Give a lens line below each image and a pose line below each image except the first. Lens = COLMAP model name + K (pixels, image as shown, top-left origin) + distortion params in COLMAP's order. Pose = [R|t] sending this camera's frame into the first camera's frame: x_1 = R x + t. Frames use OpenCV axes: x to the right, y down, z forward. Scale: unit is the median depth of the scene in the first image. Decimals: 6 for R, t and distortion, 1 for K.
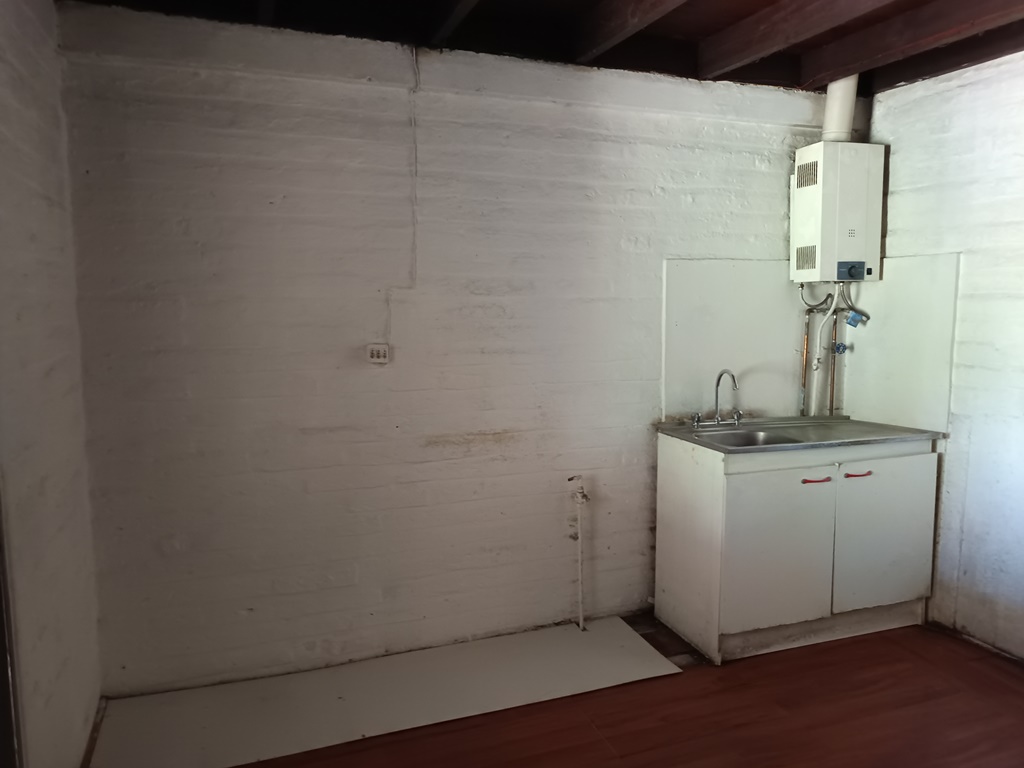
lens RADIAL K [[737.9, 0, 506.0], [0, 737.9, 383.5], [0, 0, 1]] dist [0.007422, 0.000311]
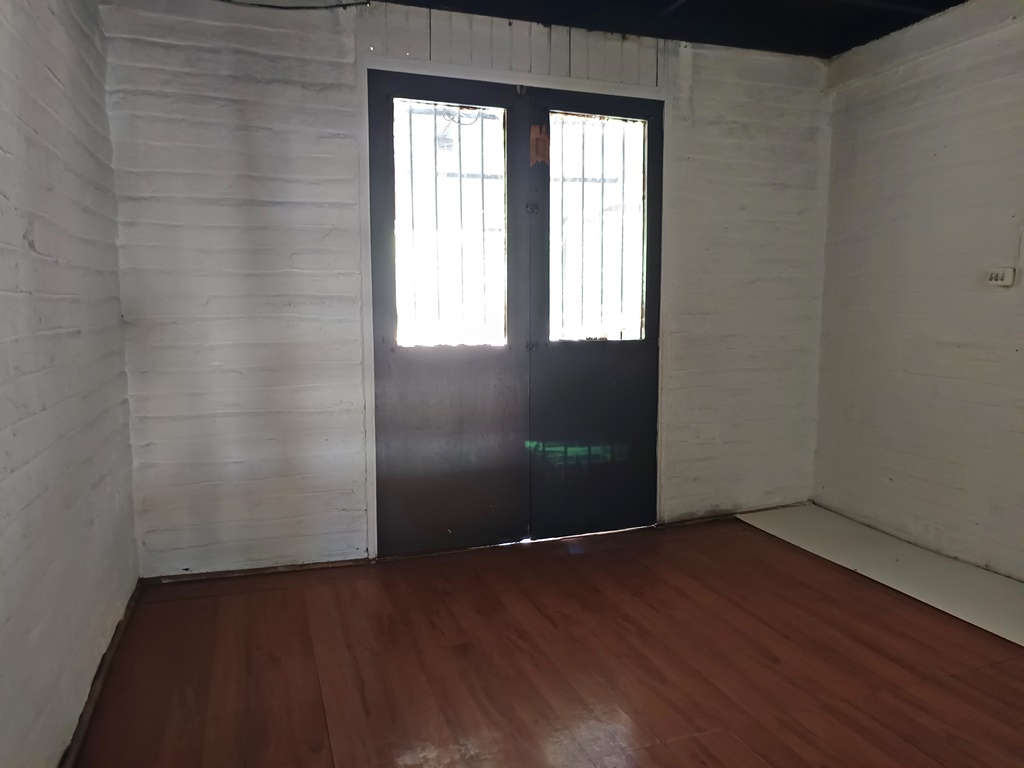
lens RADIAL K [[737.9, 0, 506.0], [0, 737.9, 383.5], [0, 0, 1]] dist [0.007422, 0.000311]
pose [[-0.027434, 0.110360, -0.993513, 0.924698], [-0.113063, 0.987167, 0.112777, 0.071408], [0.993209, 0.115423, -0.014604, 0.330910]]
